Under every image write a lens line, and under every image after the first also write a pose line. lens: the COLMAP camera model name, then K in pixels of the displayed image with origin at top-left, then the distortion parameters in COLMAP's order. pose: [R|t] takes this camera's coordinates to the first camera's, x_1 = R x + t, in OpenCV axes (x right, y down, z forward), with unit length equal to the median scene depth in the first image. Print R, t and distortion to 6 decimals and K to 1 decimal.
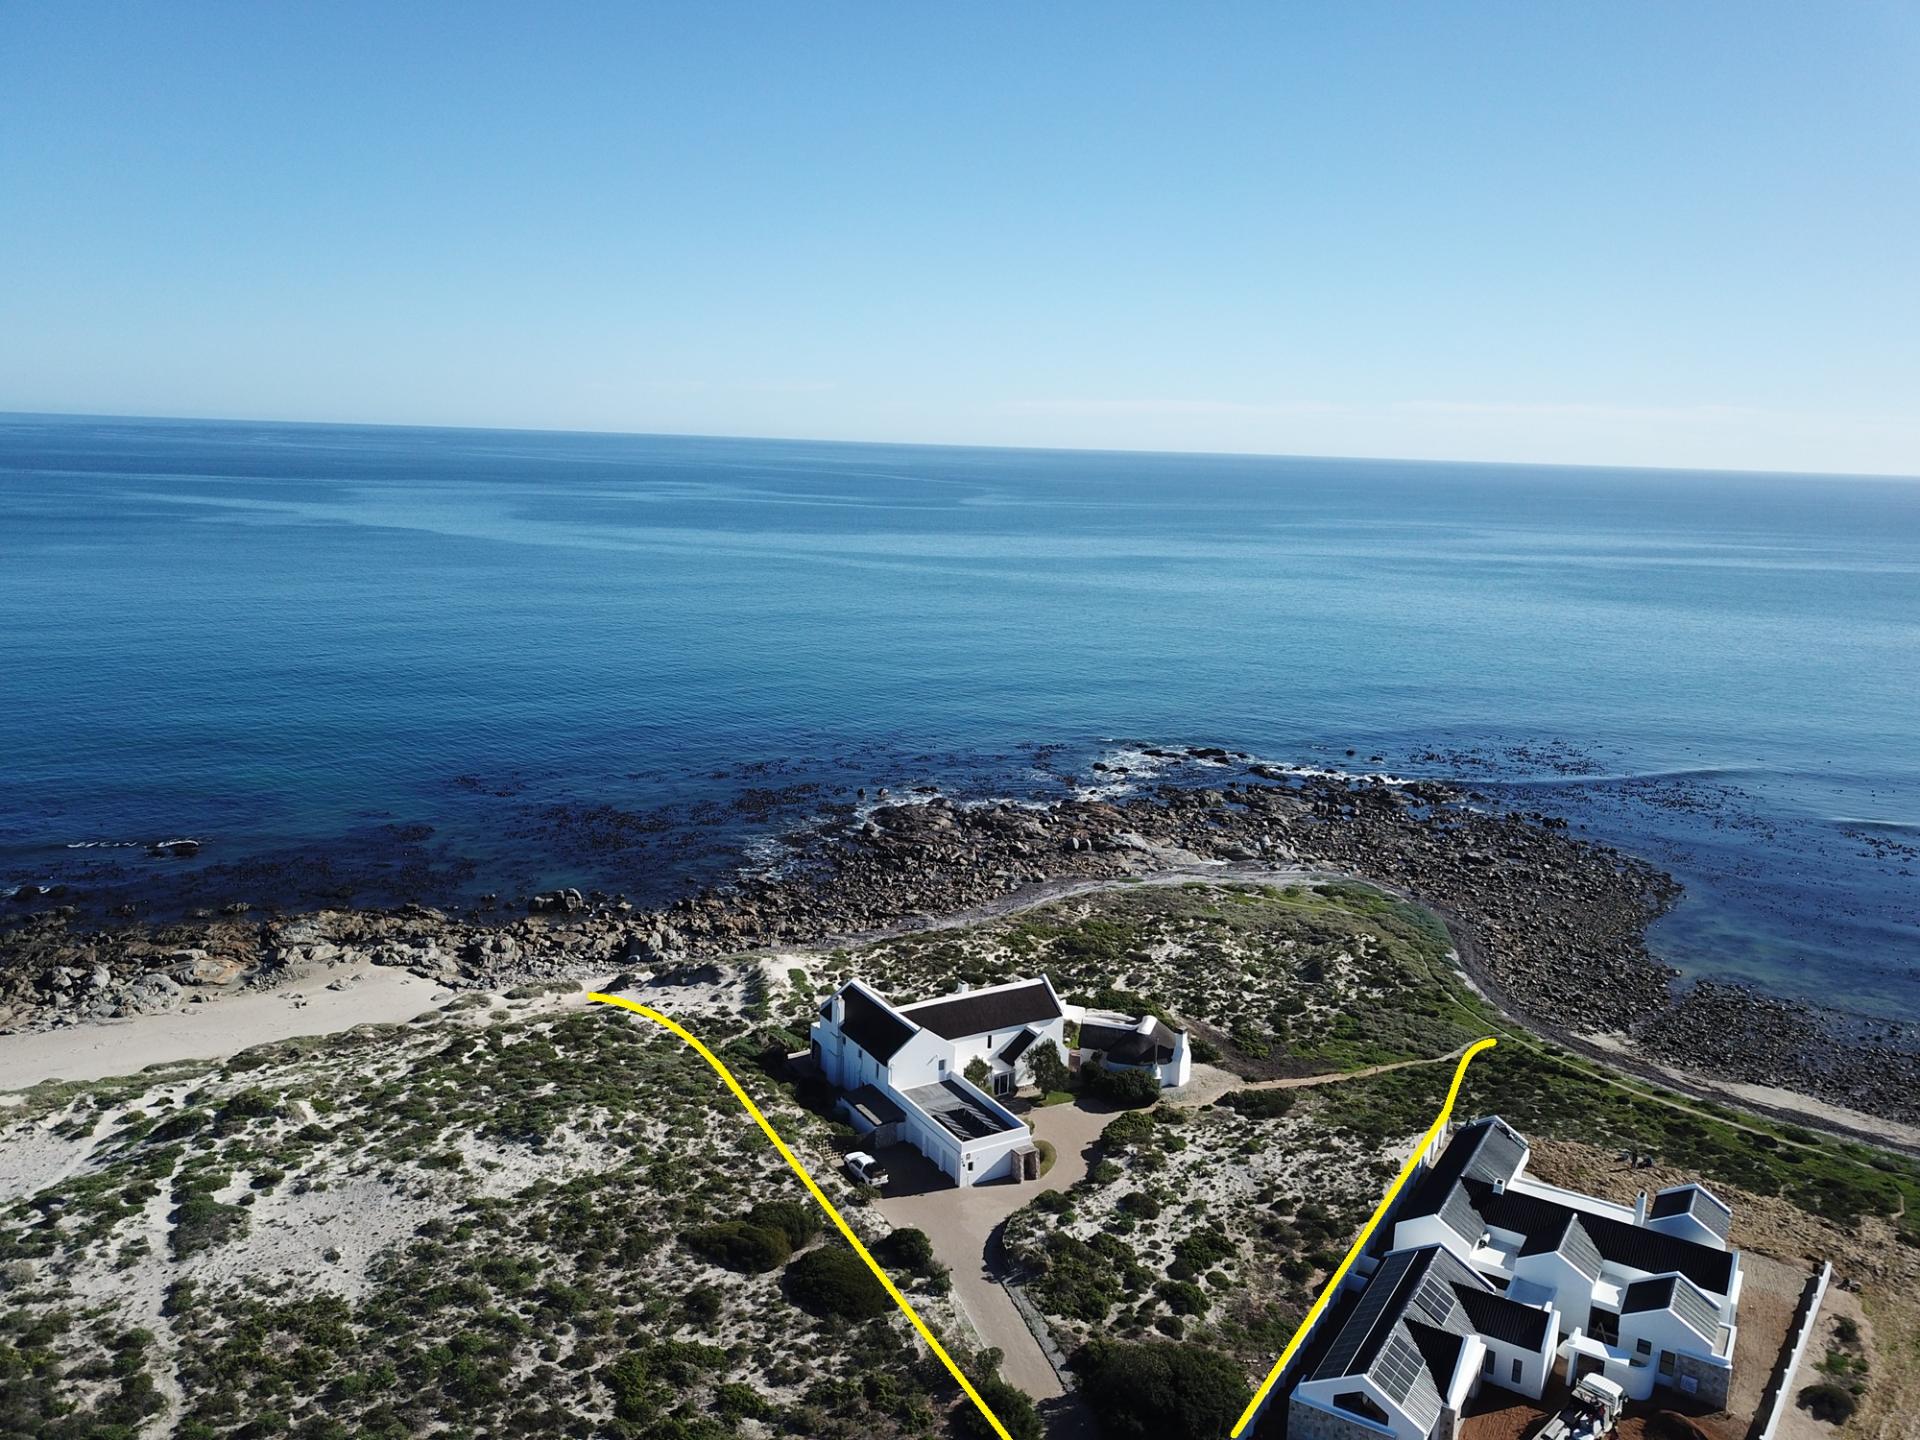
lens RADIAL K [[1468.4, 0, 960.0], [0, 1468.4, 720.0], [0, 0, 1]] dist [0.027871, -0.002968]
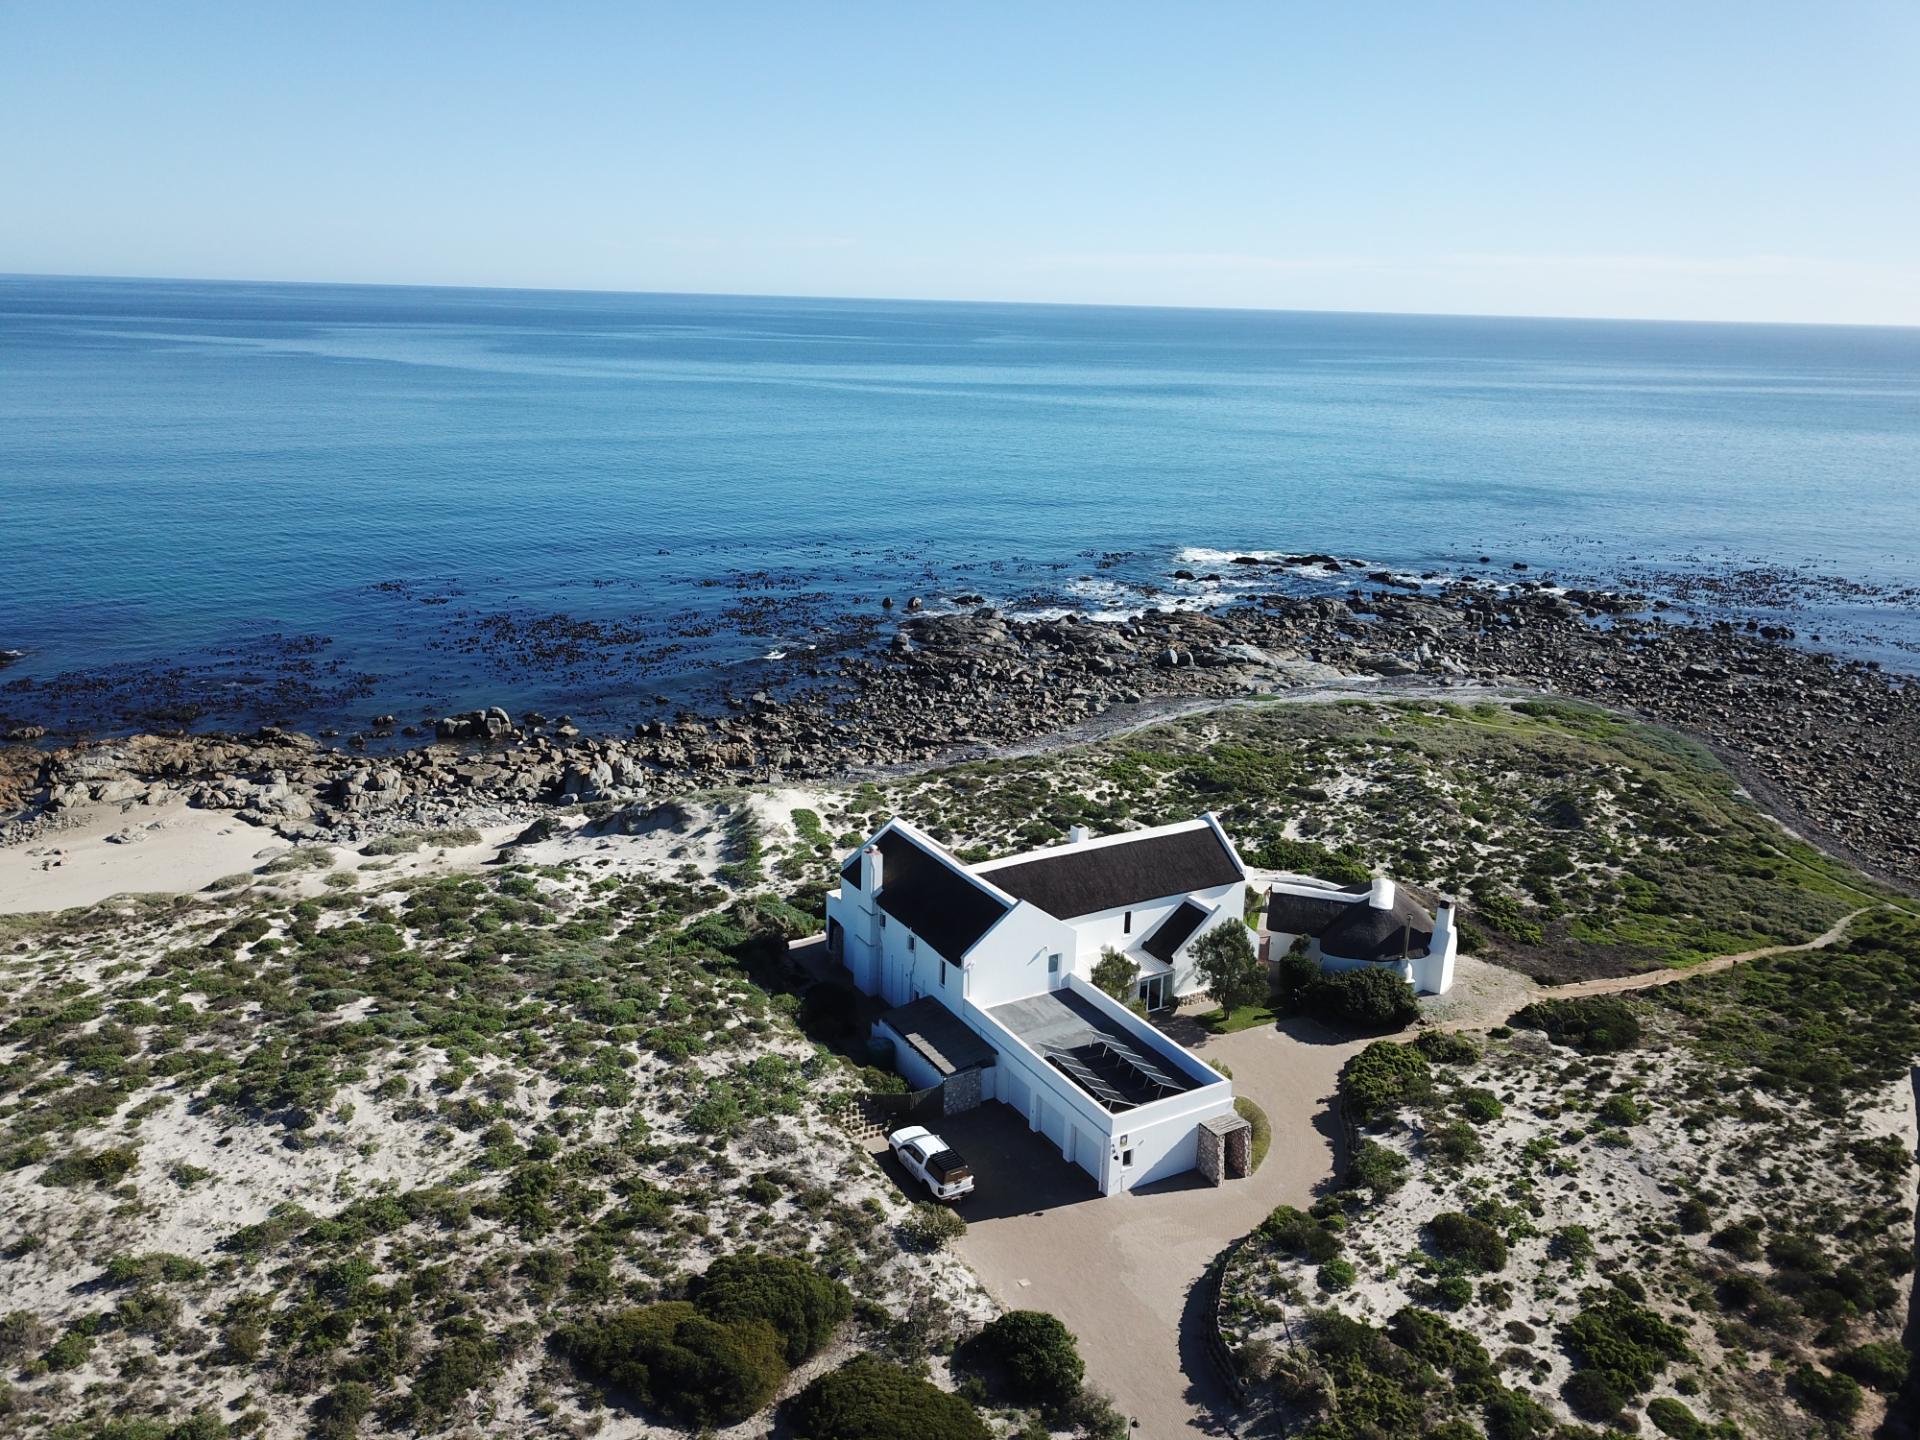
lens RADIAL K [[1468.4, 0, 960.0], [0, 1468.4, 720.0], [0, 0, 1]] dist [0.027871, -0.002968]
pose [[0.999927, -0.003798, -0.011506, -0.037296], [0.004822, 0.995901, 0.090322, 0.077609], [0.011116, -0.090370, 0.995846, 0.386426]]
